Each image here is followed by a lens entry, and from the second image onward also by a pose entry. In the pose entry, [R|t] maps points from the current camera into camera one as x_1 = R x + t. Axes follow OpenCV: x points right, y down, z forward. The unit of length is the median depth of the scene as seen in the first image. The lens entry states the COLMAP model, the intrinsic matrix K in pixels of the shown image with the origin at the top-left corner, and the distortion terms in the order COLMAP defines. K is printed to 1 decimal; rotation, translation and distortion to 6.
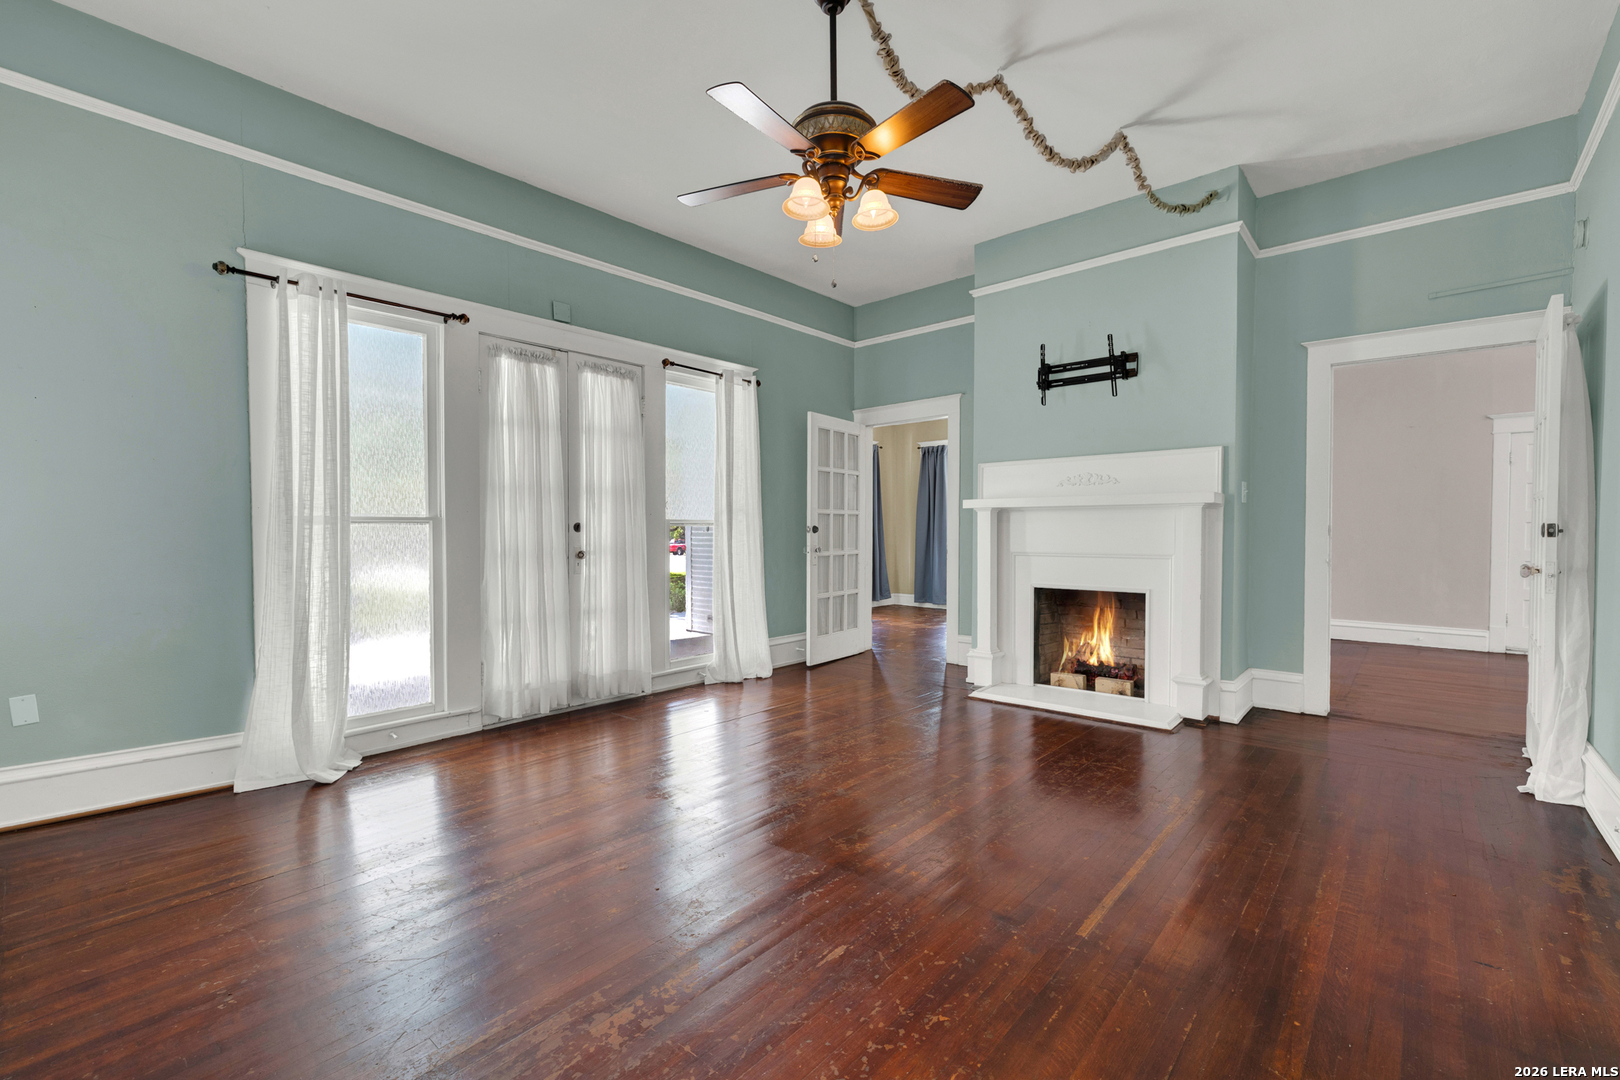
lens RADIAL K [[694.5, 0, 806.9], [0, 694.5, 537.1], [0, 0, 1]] dist [0.001413, 0.000039]
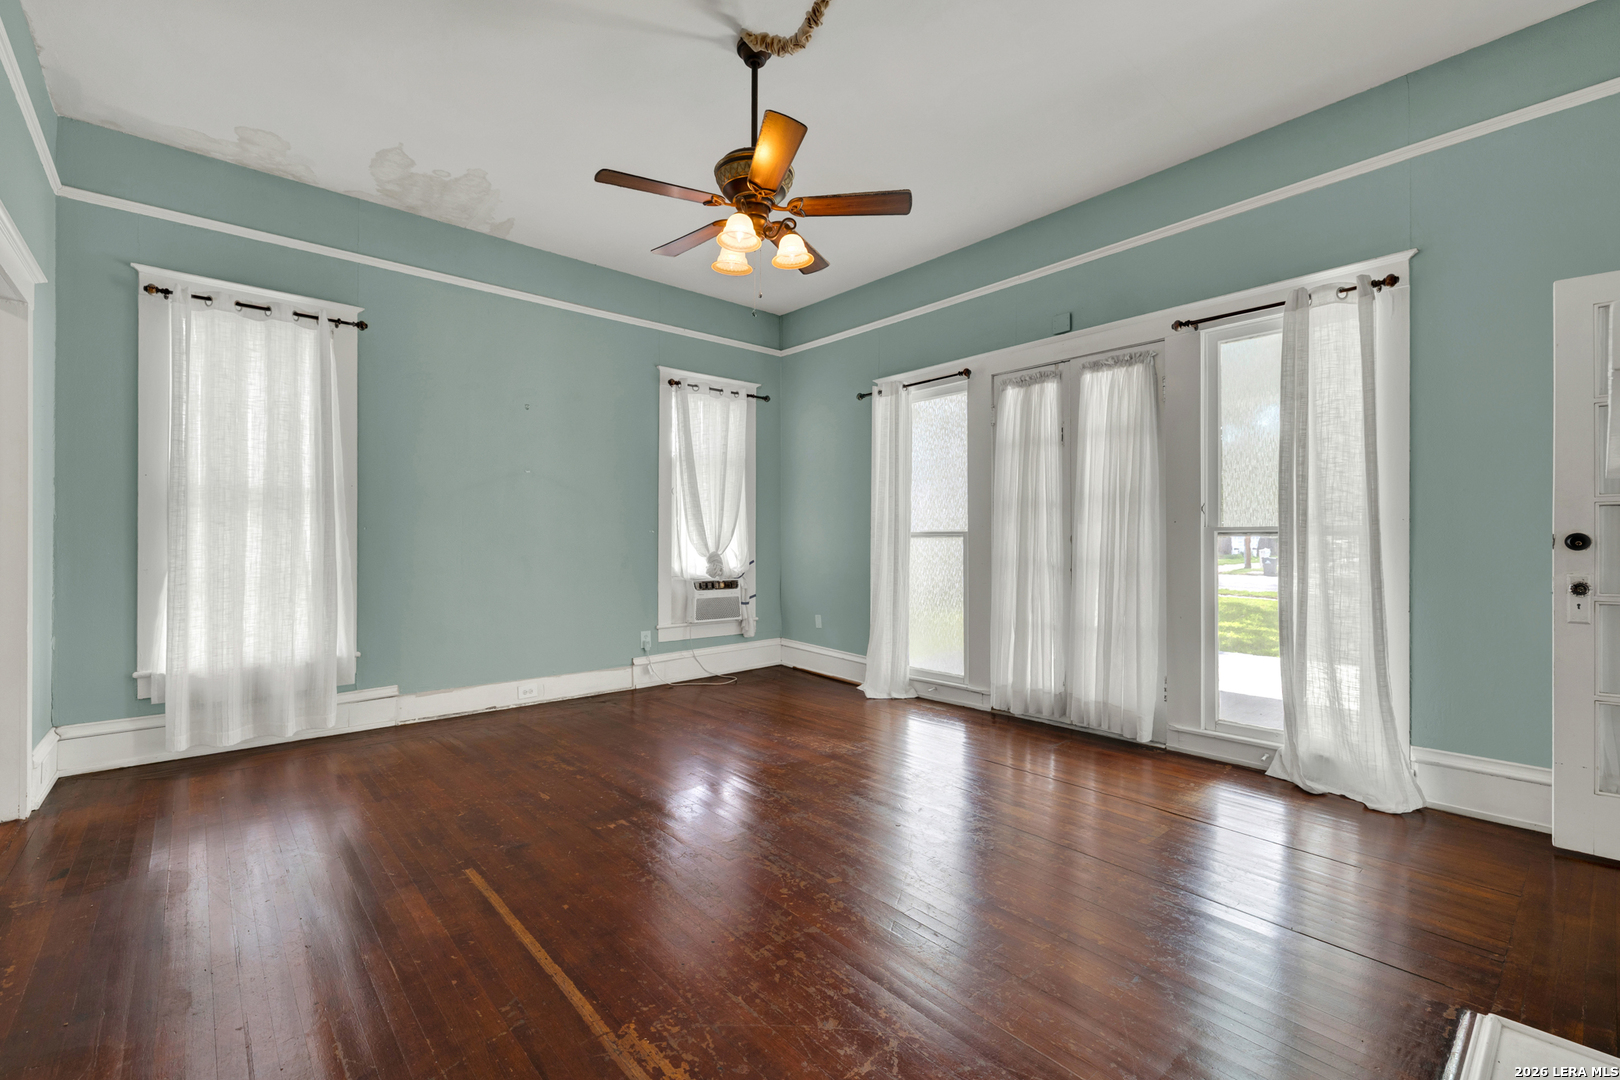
lens RADIAL K [[694.5, 0, 806.9], [0, 694.5, 537.1], [0, 0, 1]] dist [0.001413, 0.000039]
pose [[-0.118721, -0.003030, -0.992923, 0.713308], [-0.011791, 0.999929, -0.001642, -0.012067], [0.992858, 0.011512, -0.118748, 0.797664]]
